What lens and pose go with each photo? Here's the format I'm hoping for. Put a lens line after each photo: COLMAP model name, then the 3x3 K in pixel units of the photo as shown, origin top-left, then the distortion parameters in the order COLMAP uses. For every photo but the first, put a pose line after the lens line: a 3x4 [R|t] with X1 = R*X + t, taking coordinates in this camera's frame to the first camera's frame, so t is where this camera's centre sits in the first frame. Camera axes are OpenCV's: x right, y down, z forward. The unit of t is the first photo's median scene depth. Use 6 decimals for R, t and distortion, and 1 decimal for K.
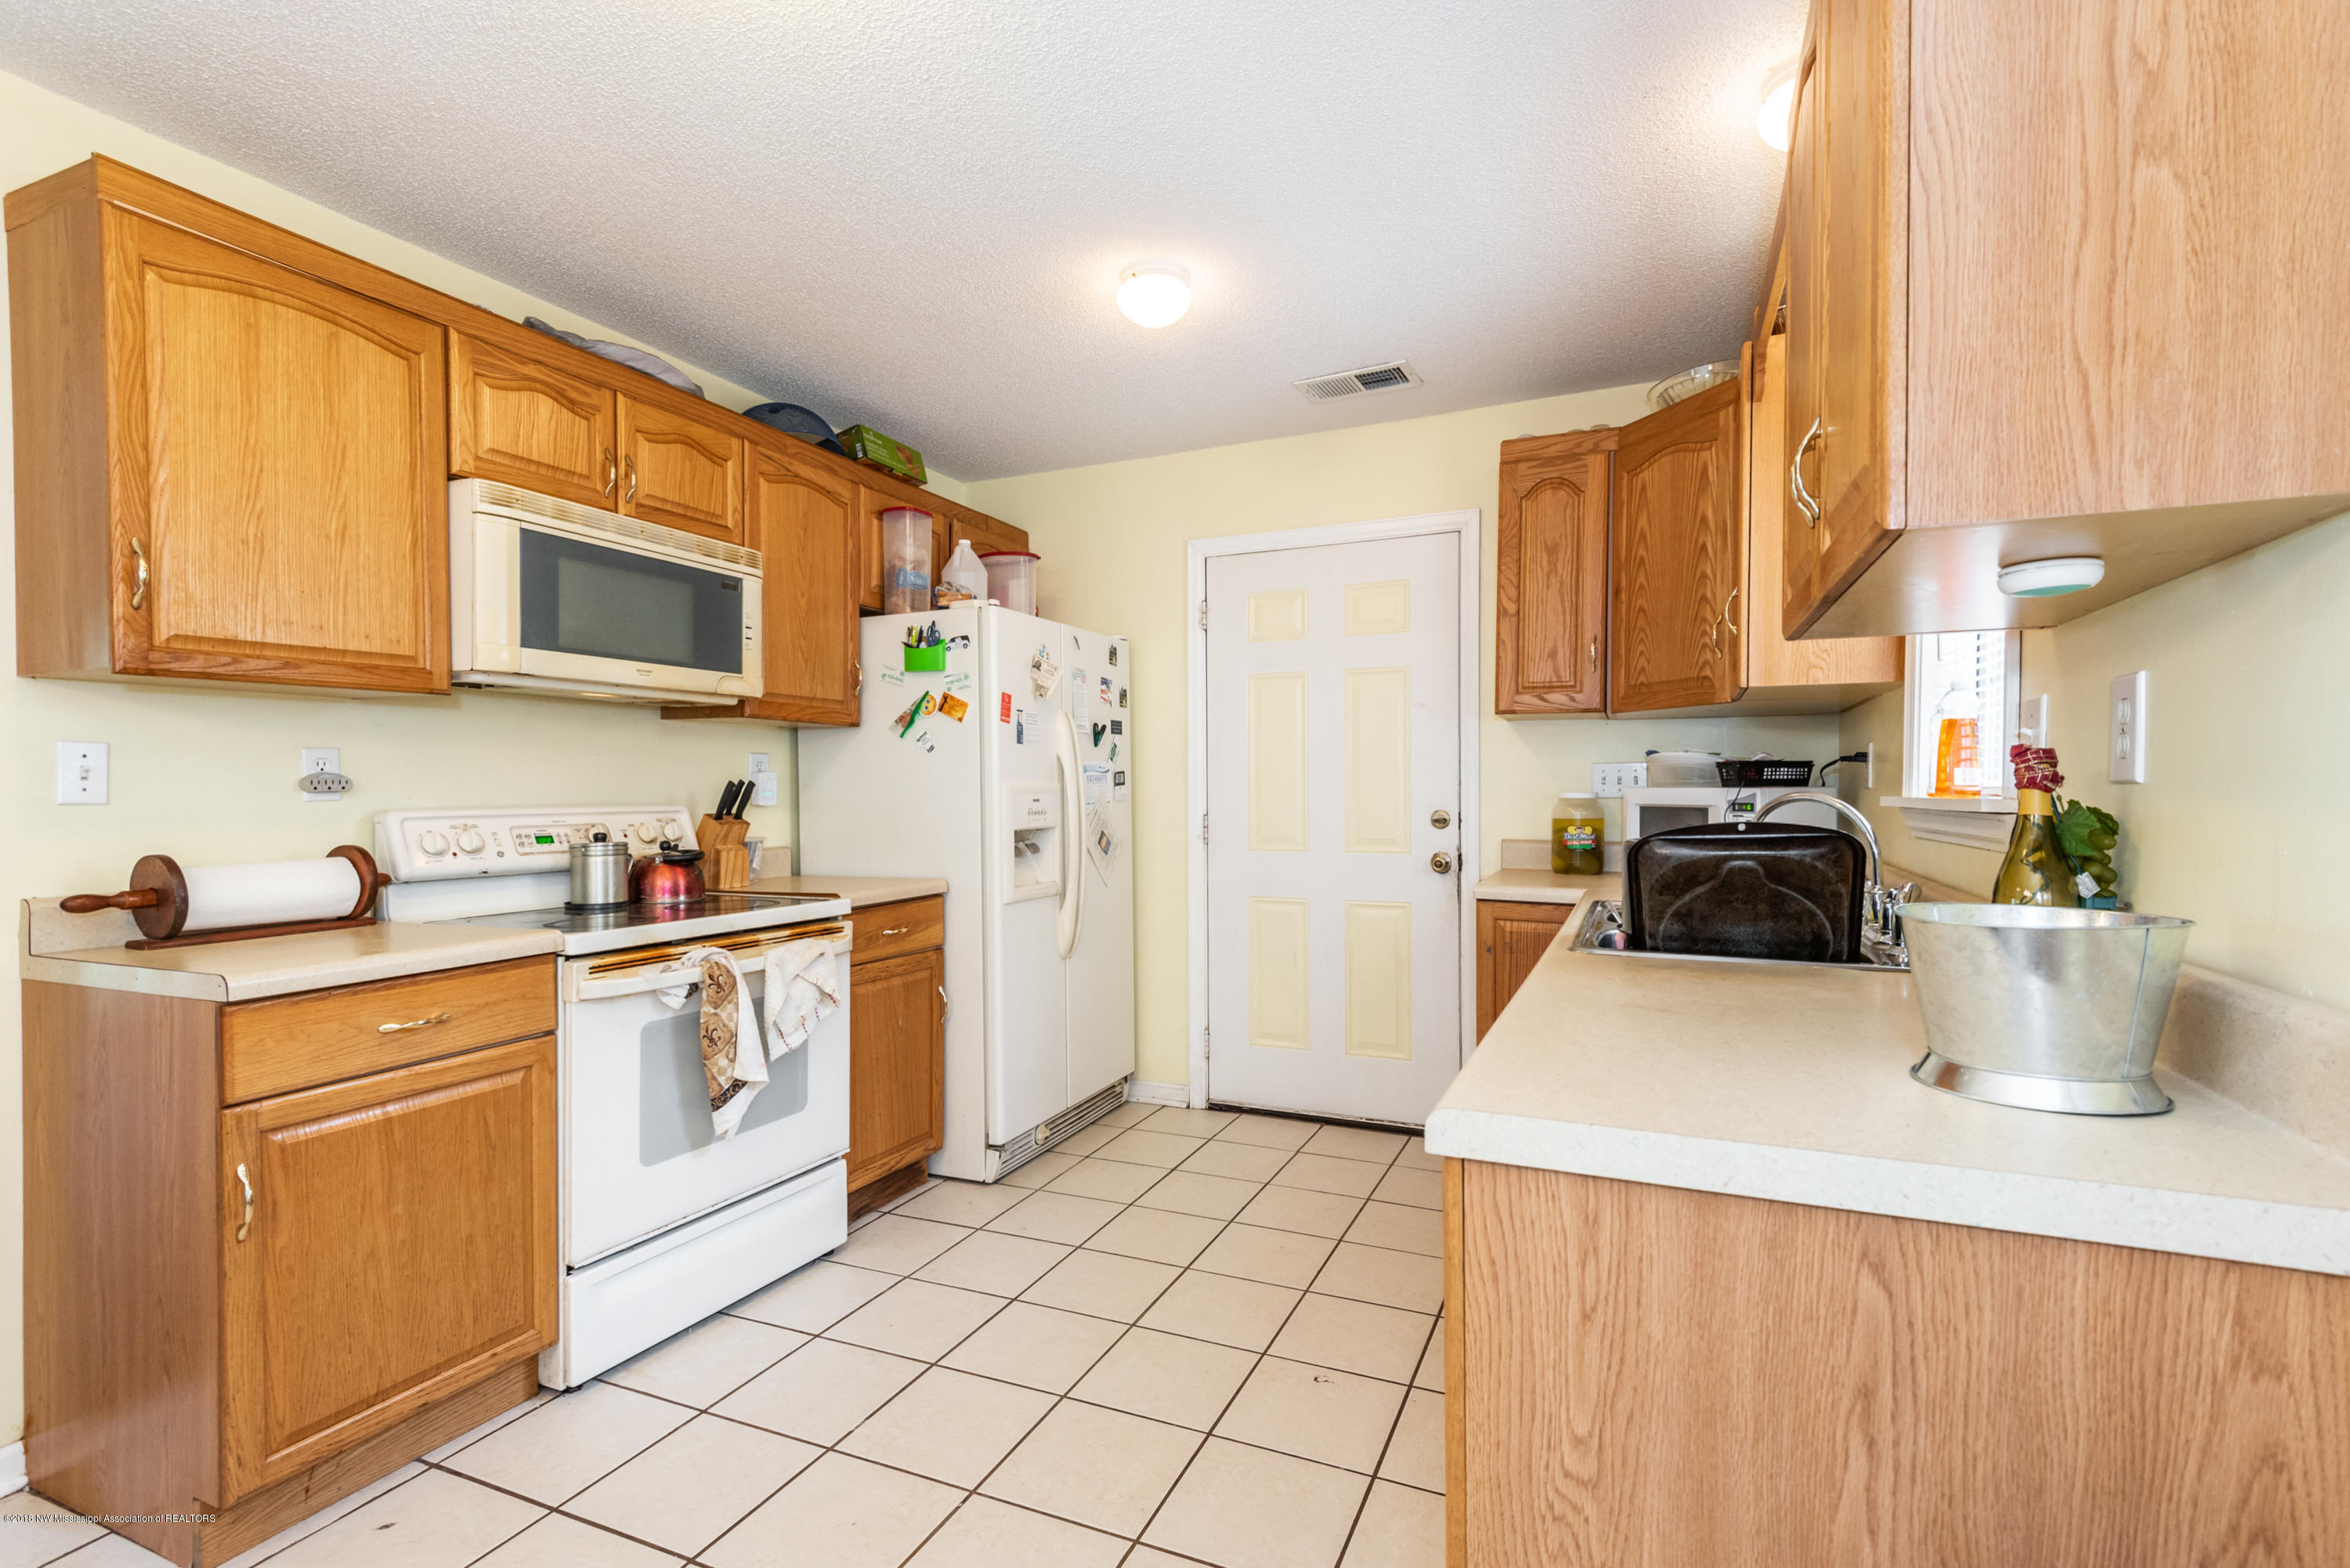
lens RADIAL K [[1086.9, 0, 1177.6], [0, 1086.9, 801.9], [0, 0, 1]] dist [-0.001965, -0.005045]
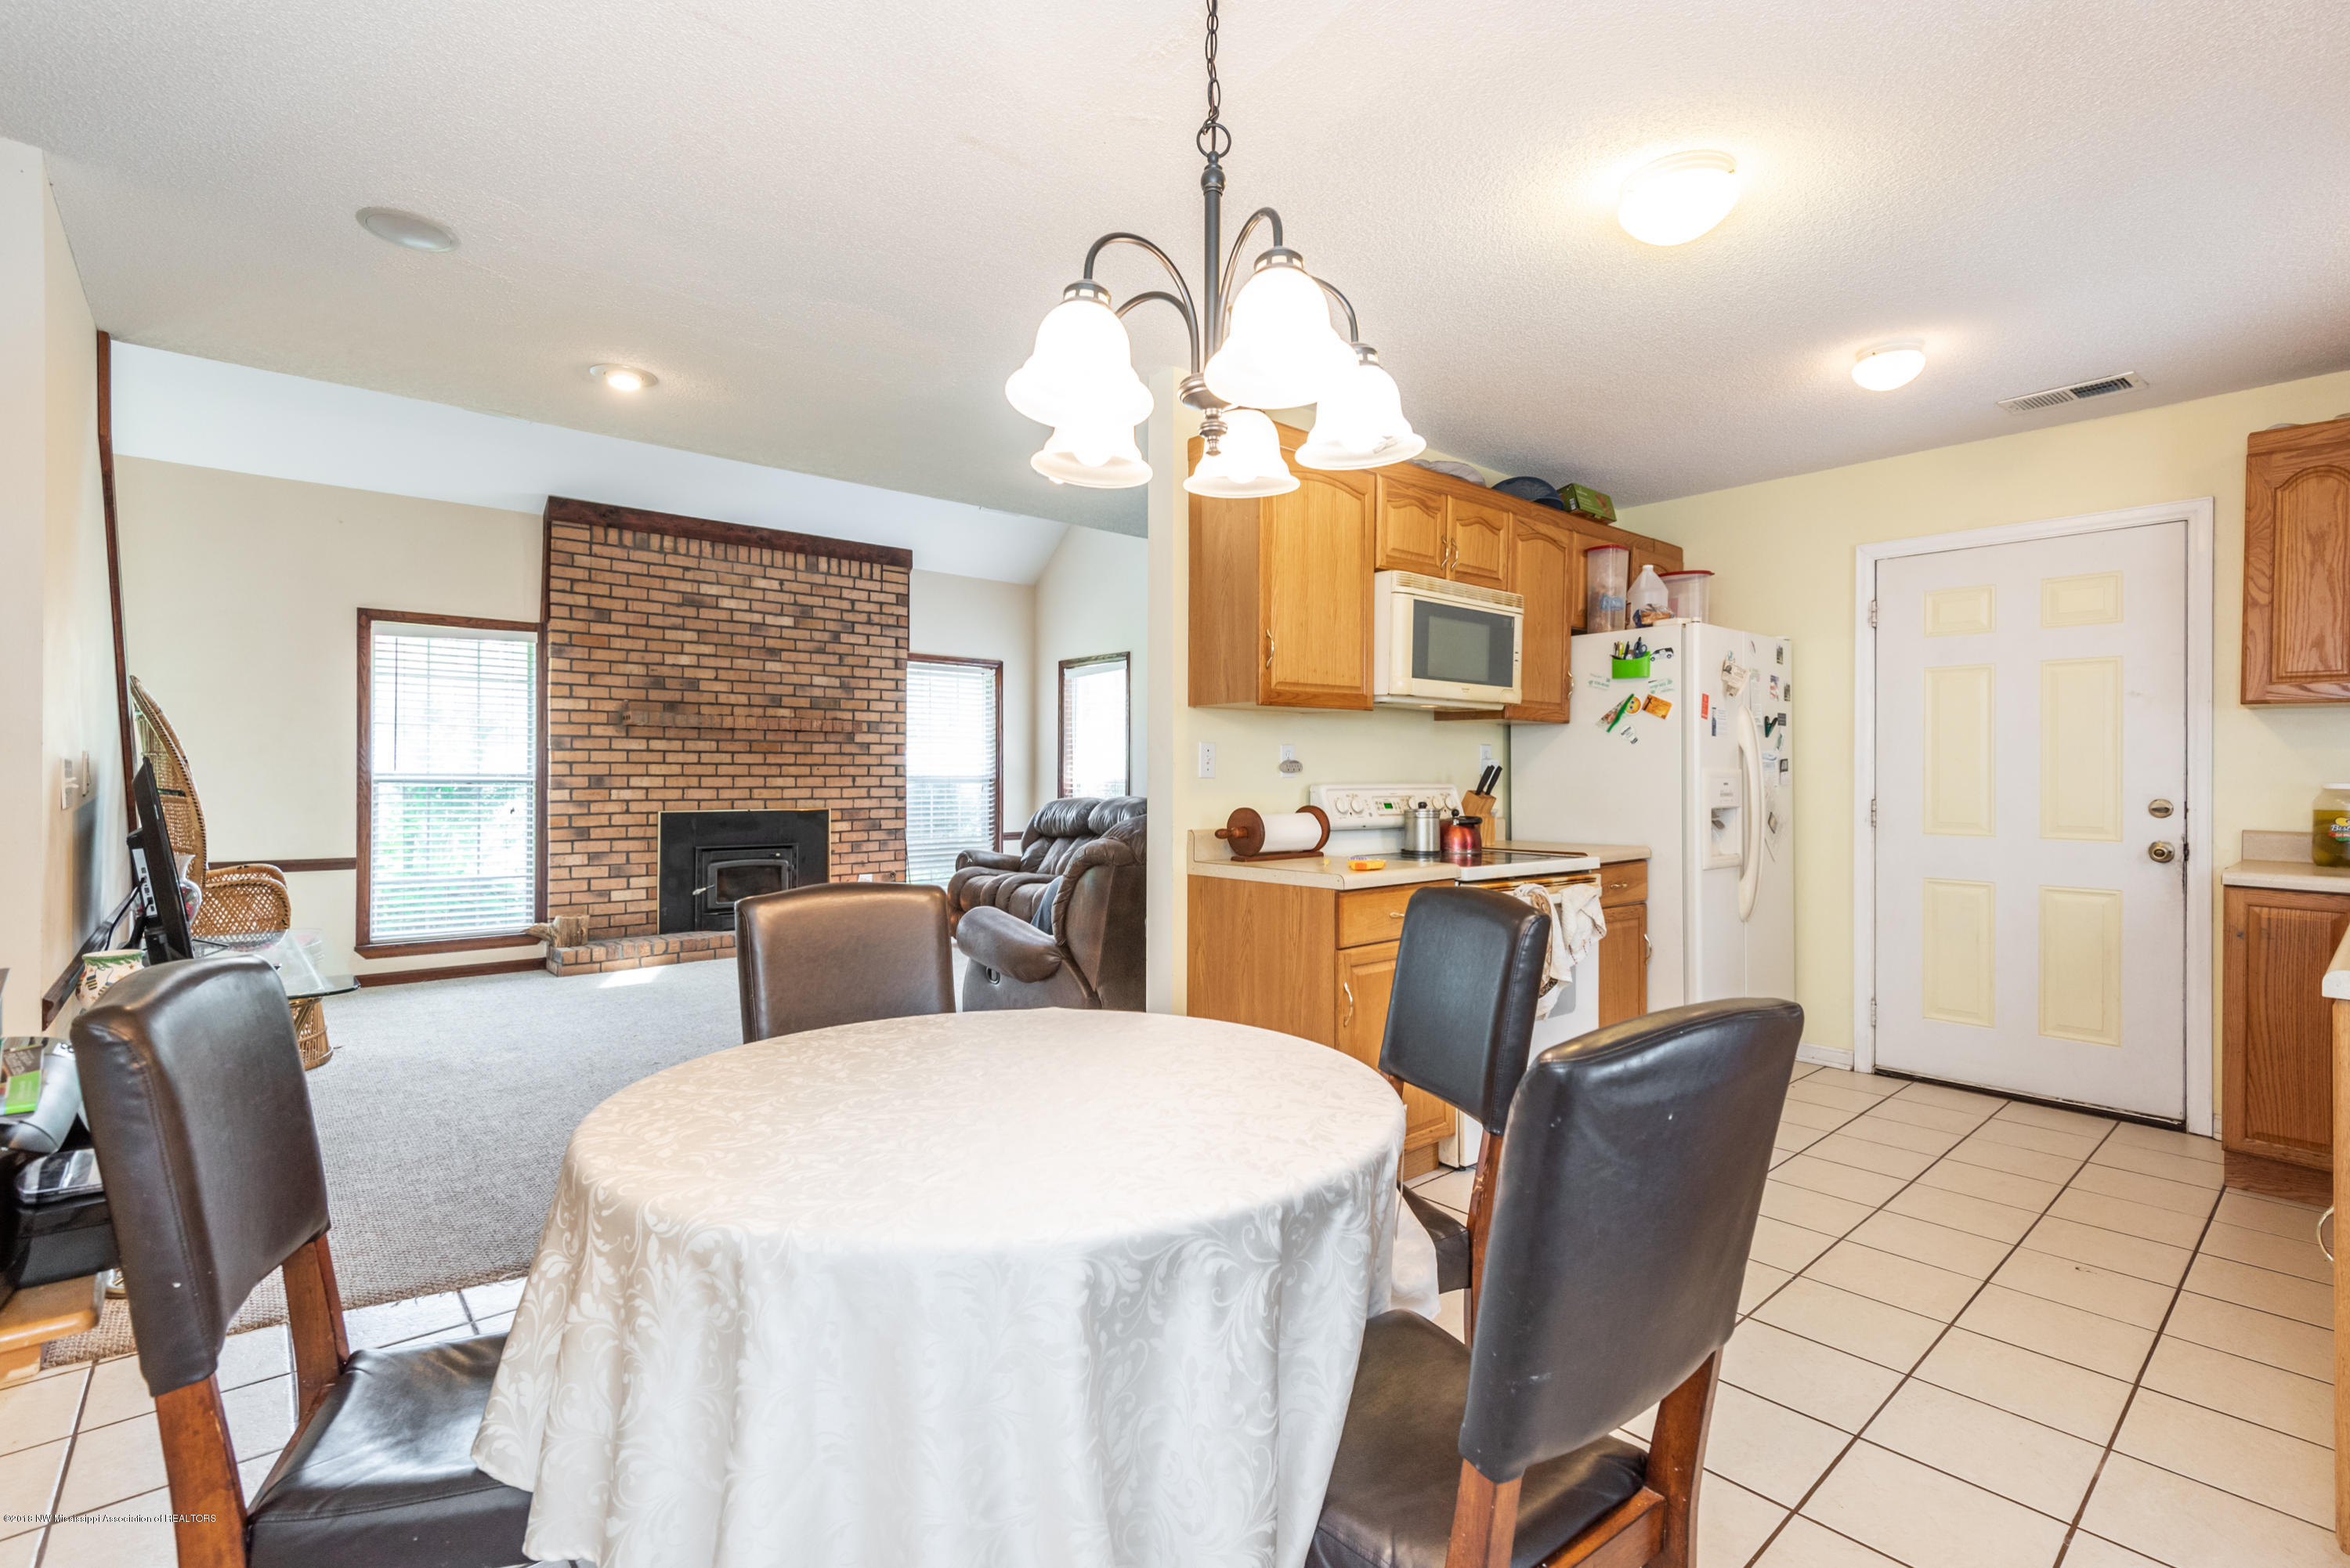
lens RADIAL K [[1086.9, 0, 1161.6], [0, 1086.9, 768.2], [0, 0, 1]] dist [-0.001965, -0.005045]
pose [[0.897500, 0.007533, -0.440949, -0.171409], [-0.014162, 0.999831, -0.011744, 0.004659], [0.440786, 0.016785, 0.897455, -0.352398]]
